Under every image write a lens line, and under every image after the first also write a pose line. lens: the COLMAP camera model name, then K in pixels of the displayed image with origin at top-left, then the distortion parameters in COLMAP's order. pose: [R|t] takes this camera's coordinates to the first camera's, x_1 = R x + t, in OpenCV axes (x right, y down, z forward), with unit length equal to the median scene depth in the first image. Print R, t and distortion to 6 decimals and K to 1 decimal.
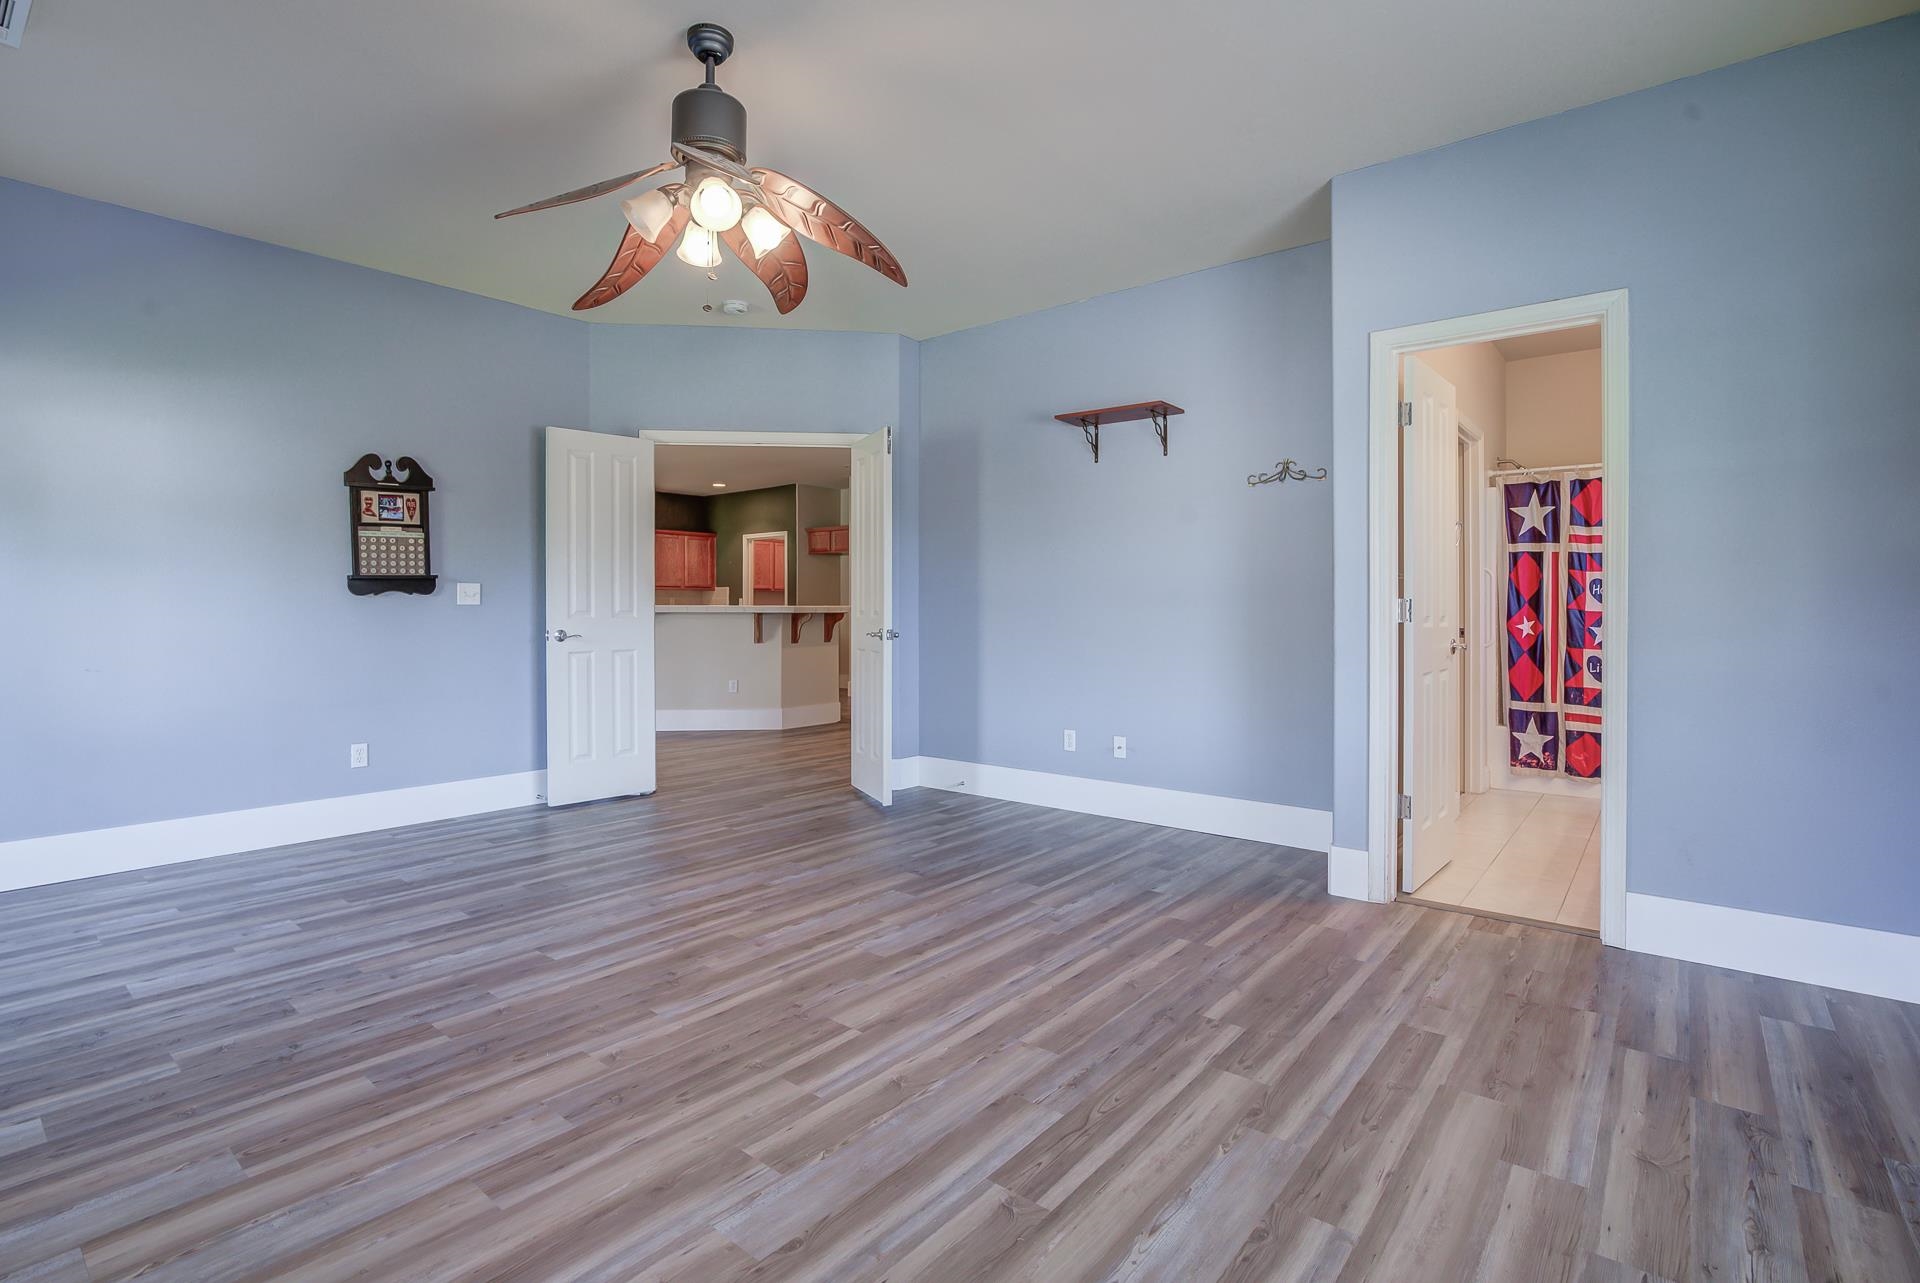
lens RADIAL K [[910.1, 0, 951.2], [0, 910.1, 617.4], [0, 0, 1]] dist [-0.036871, 0.008180]
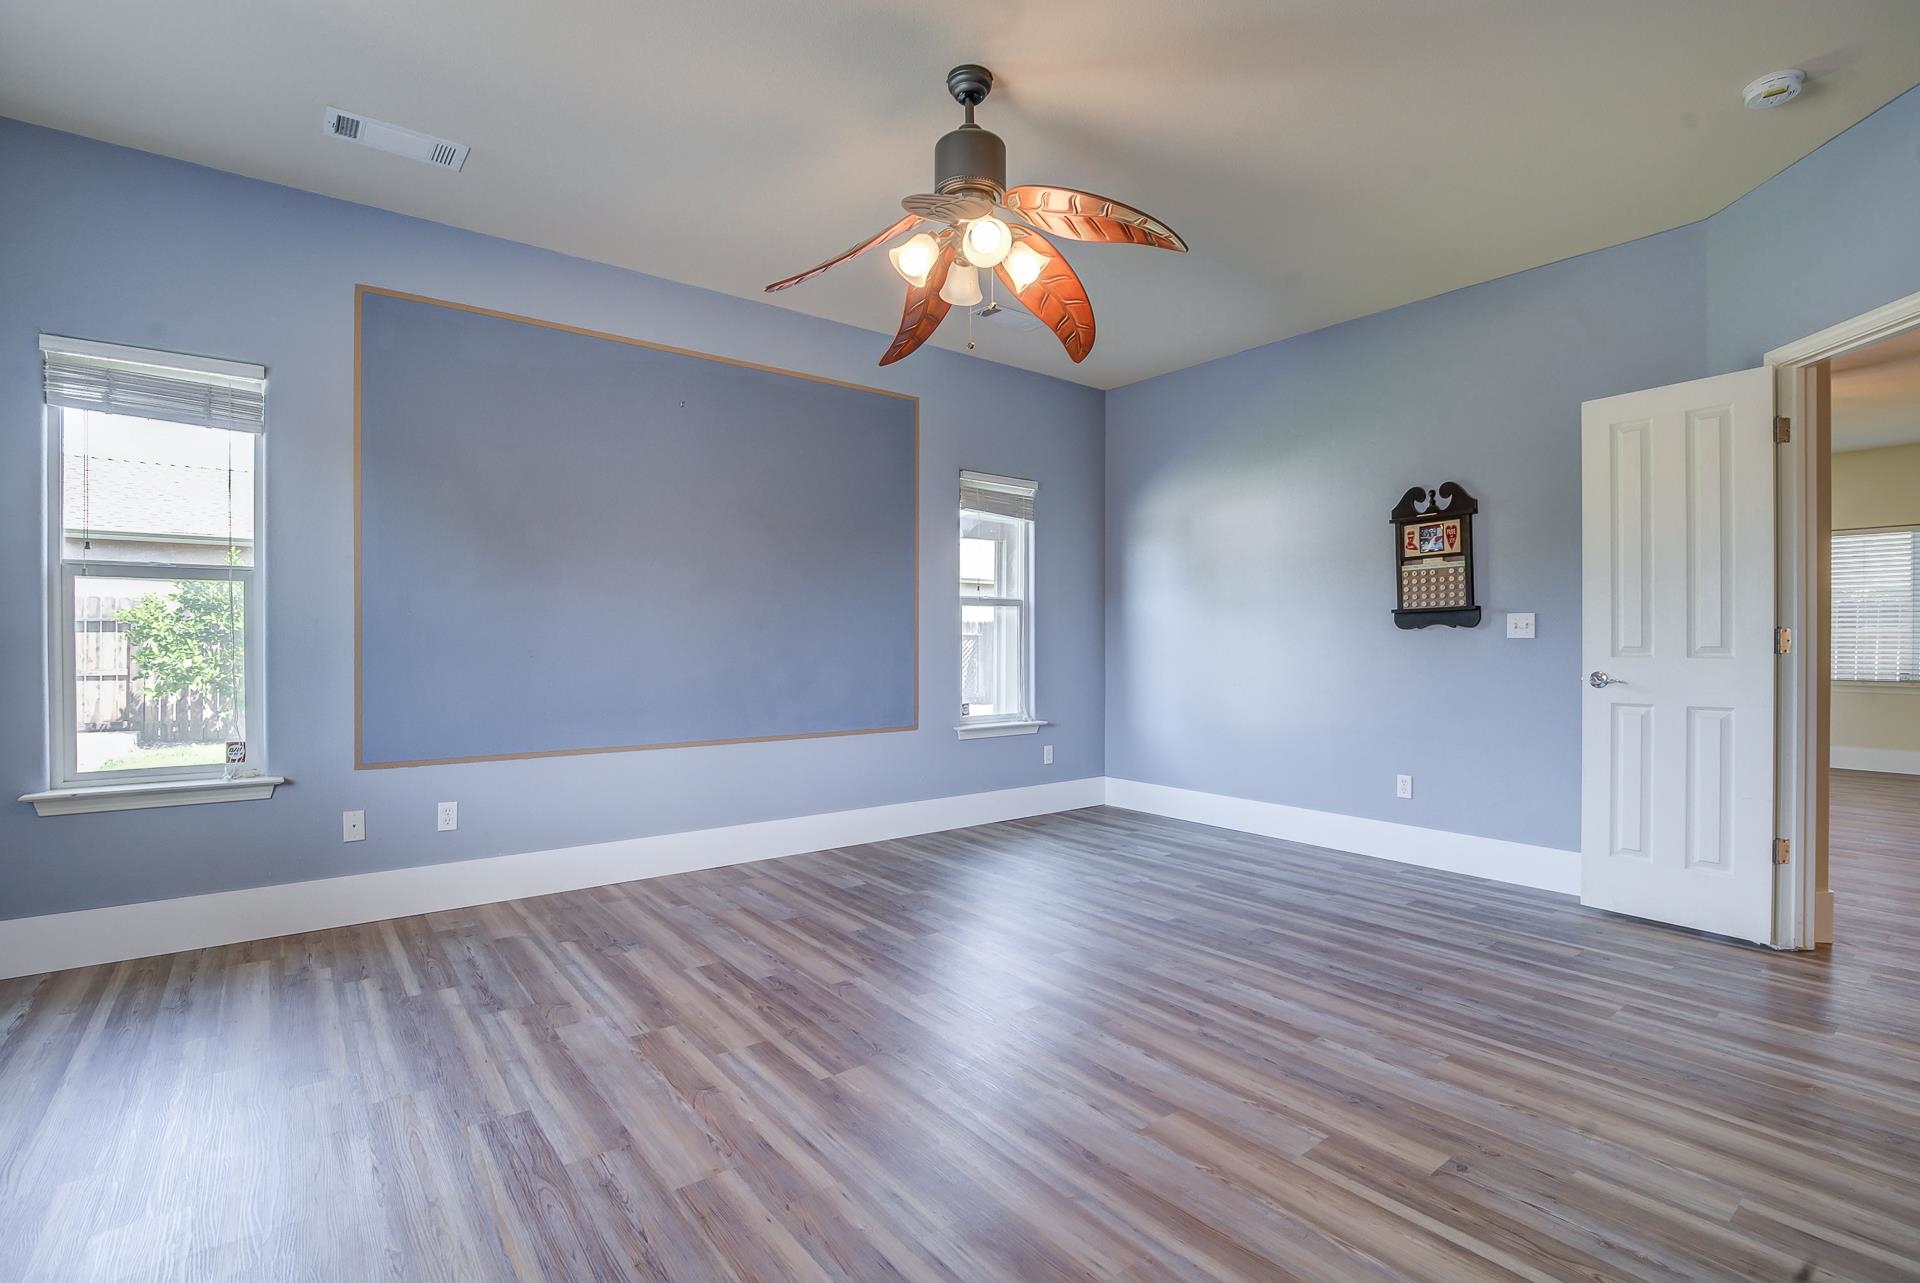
lens RADIAL K [[910.1, 0, 987.0], [0, 910.1, 648.9], [0, 0, 1]] dist [-0.036871, 0.008180]
pose [[-0.209903, 0.011083, -0.977659, 1.129554], [-0.012079, 0.999830, 0.013928, -0.027210], [0.977648, 0.014733, -0.209733, 1.917697]]
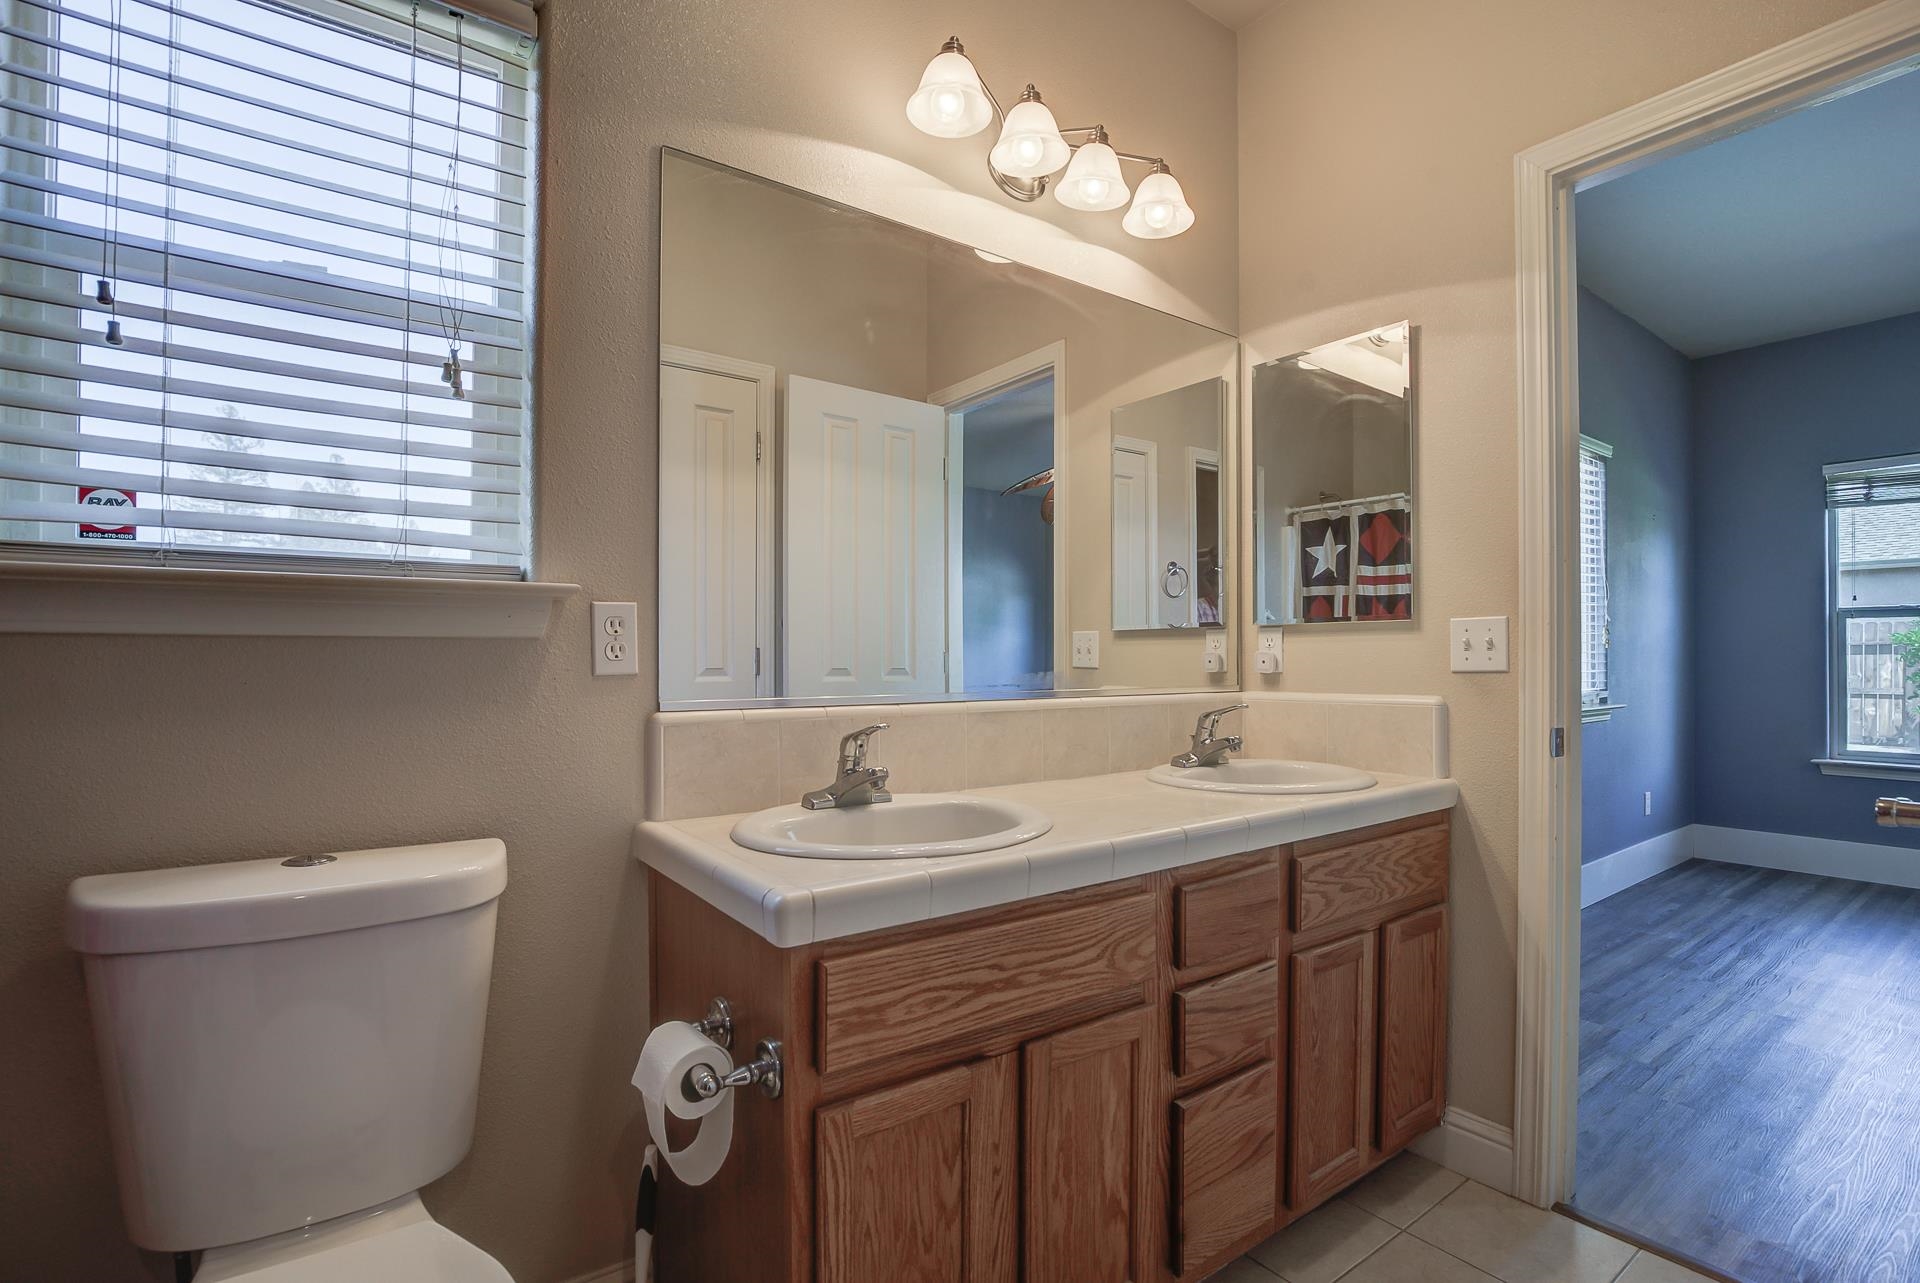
lens RADIAL K [[910.1, 0, 952.7], [0, 910.1, 648.0], [0, 0, 1]] dist [-0.036871, 0.008180]
pose [[-0.971255, -0.001447, 0.238035, 1.320514], [-0.001148, 0.999998, 0.001397, -0.028821], [-0.238037, 0.001083, -0.971255, 2.239142]]
